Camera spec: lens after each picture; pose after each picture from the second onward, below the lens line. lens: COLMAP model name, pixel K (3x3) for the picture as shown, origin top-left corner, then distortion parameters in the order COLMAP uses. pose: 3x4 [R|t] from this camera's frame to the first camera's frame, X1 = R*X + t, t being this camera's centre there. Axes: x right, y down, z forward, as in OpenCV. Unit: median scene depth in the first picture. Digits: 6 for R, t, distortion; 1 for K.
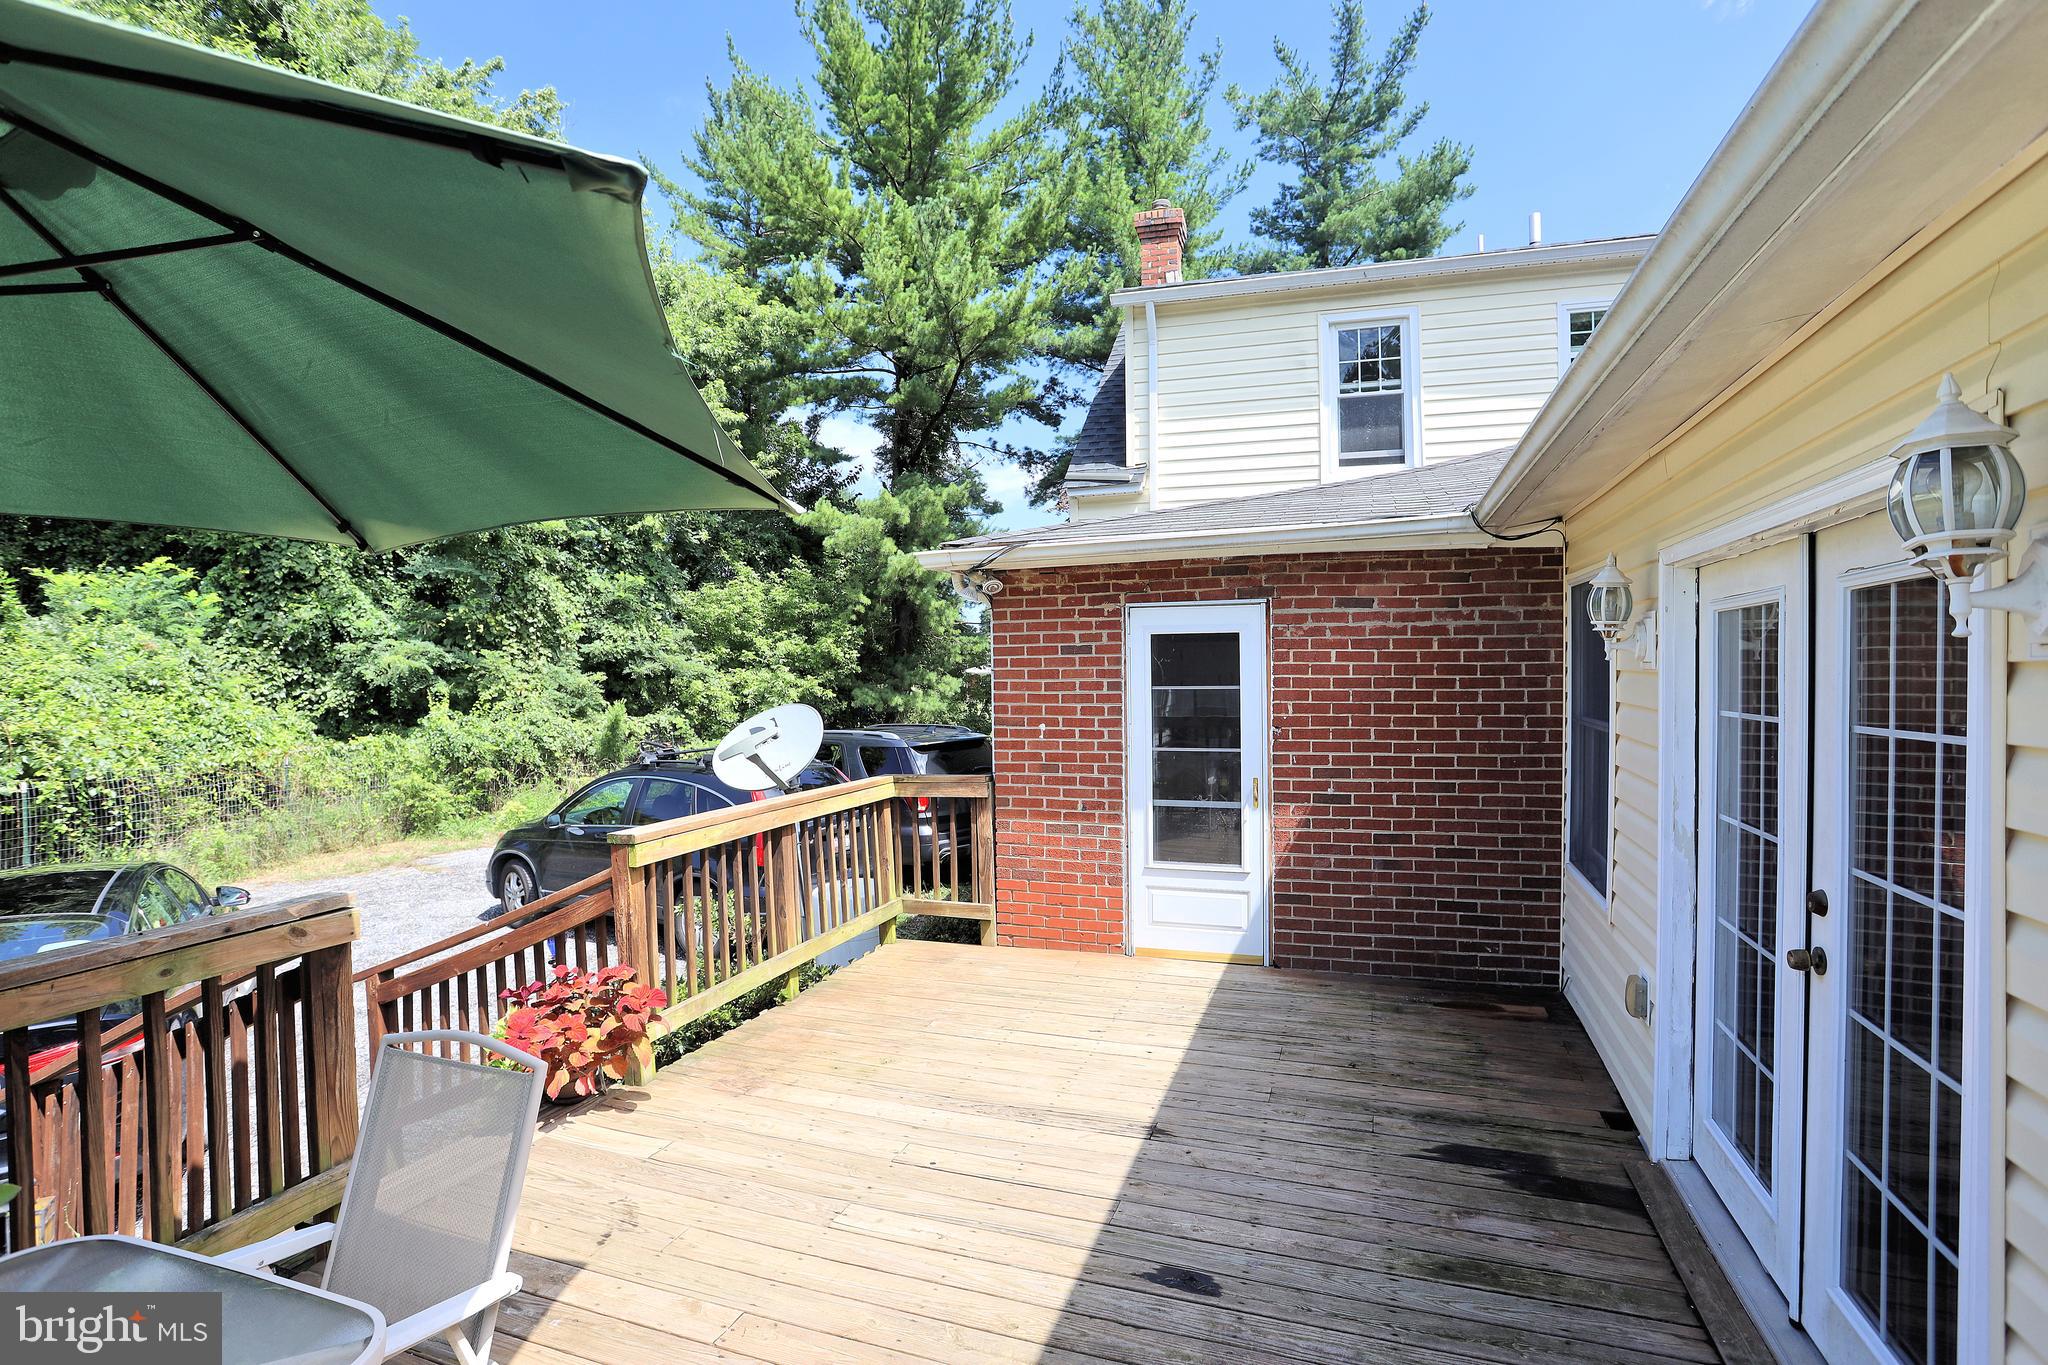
lens RADIAL K [[1006.8, 0, 1014.7], [0, 1006.8, 667.0], [0, 0, 1]] dist [-0.083562, 0.041736]
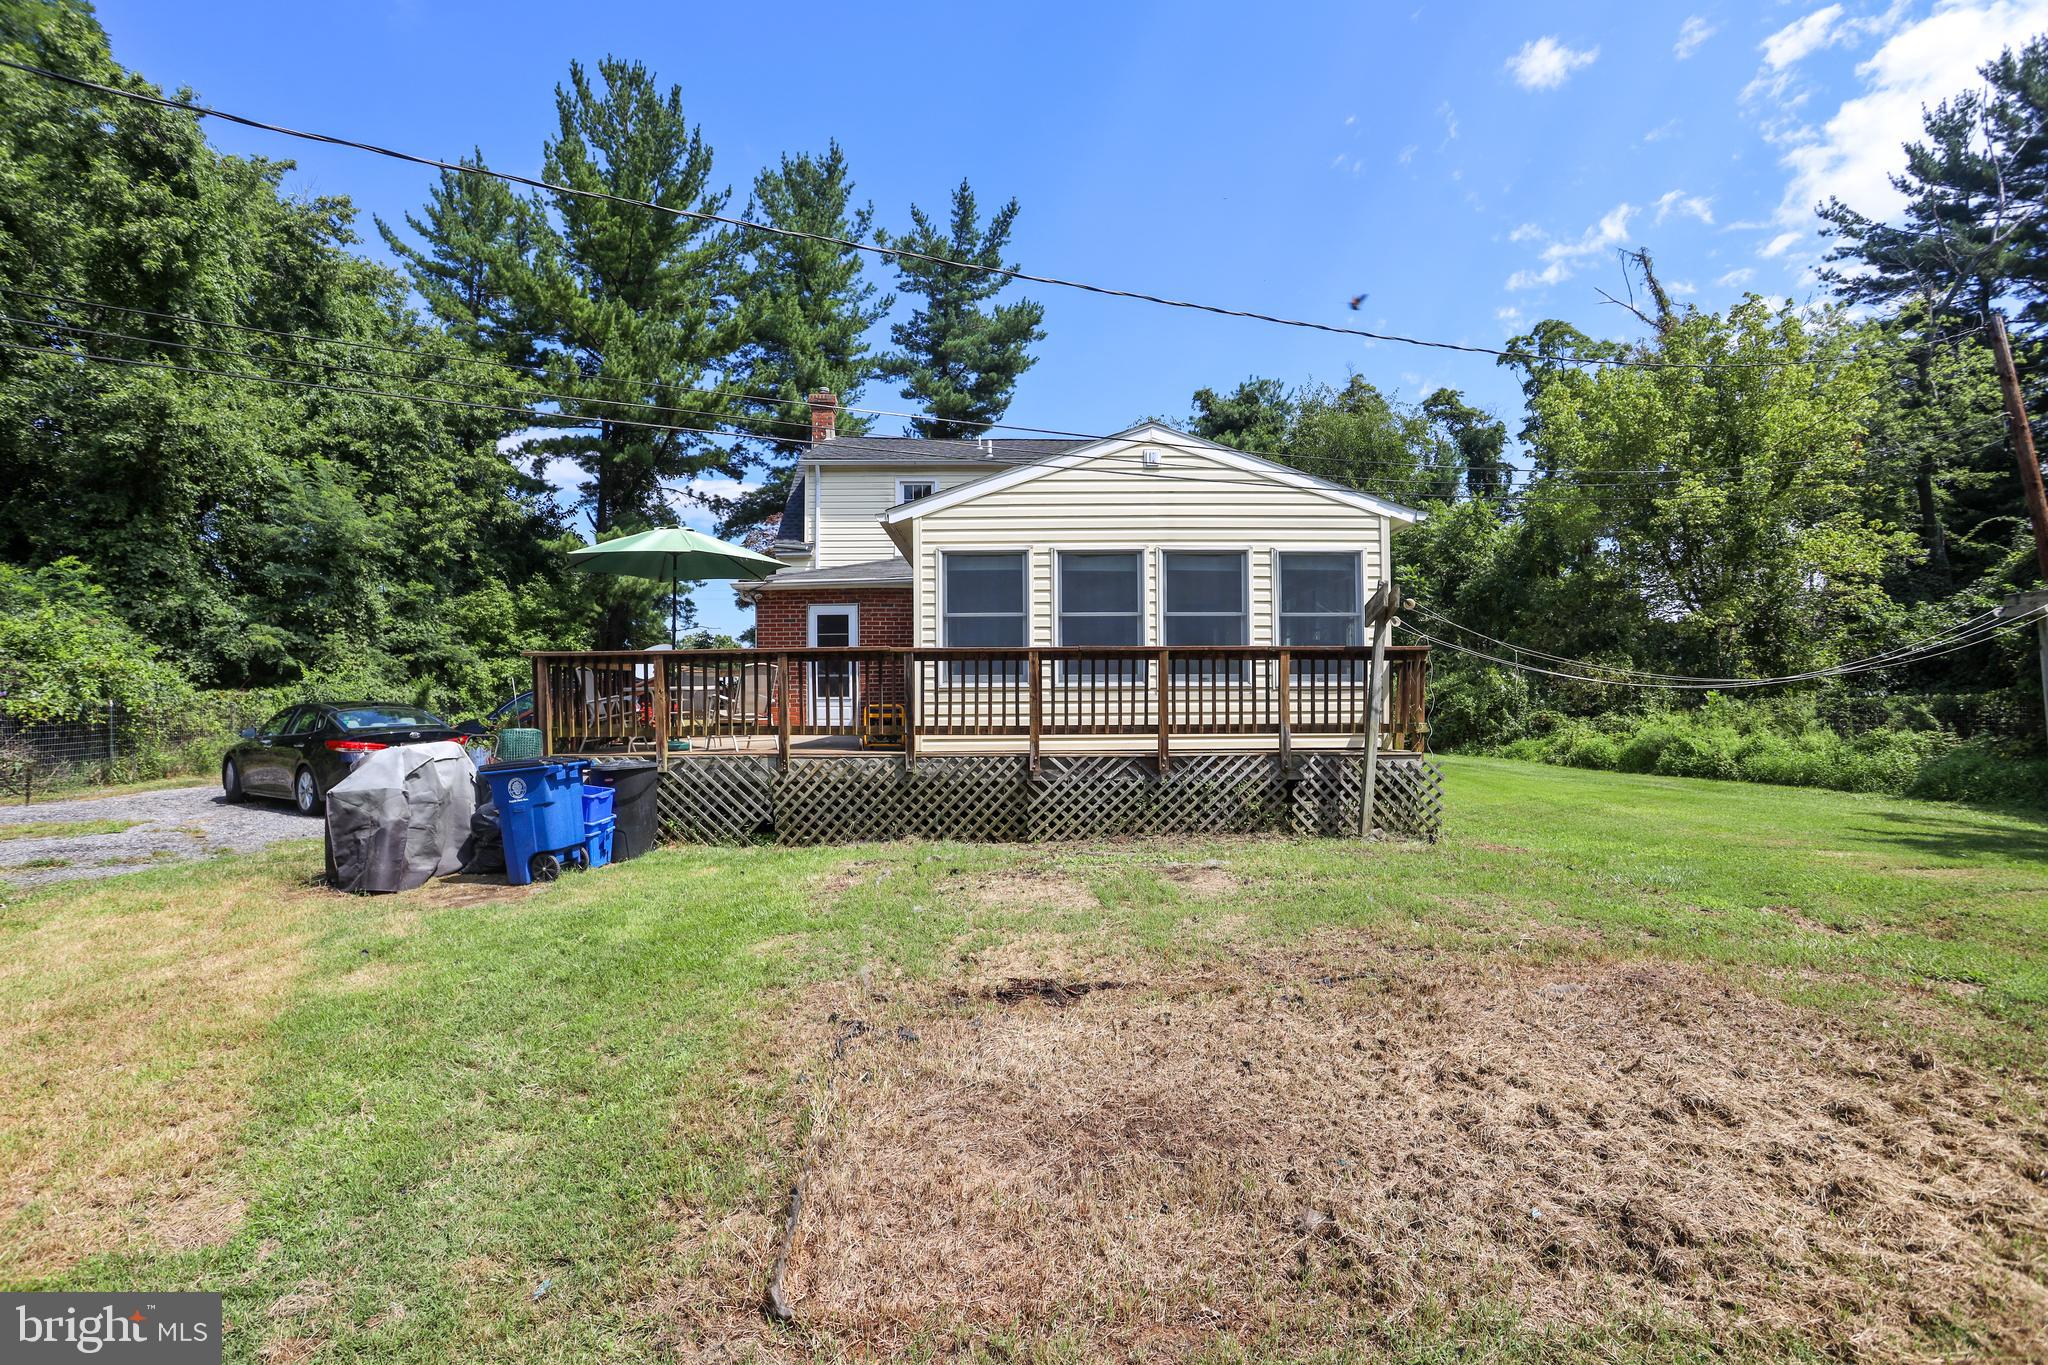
lens RADIAL K [[1006.8, 0, 1014.7], [0, 1006.8, 667.0], [0, 0, 1]] dist [-0.083562, 0.041736]
pose [[0.942793, 0.011457, 0.333181, -0.062736], [-0.003389, 0.999687, -0.024785, 0.040654], [-0.333361, 0.022238, 0.942537, -0.412887]]
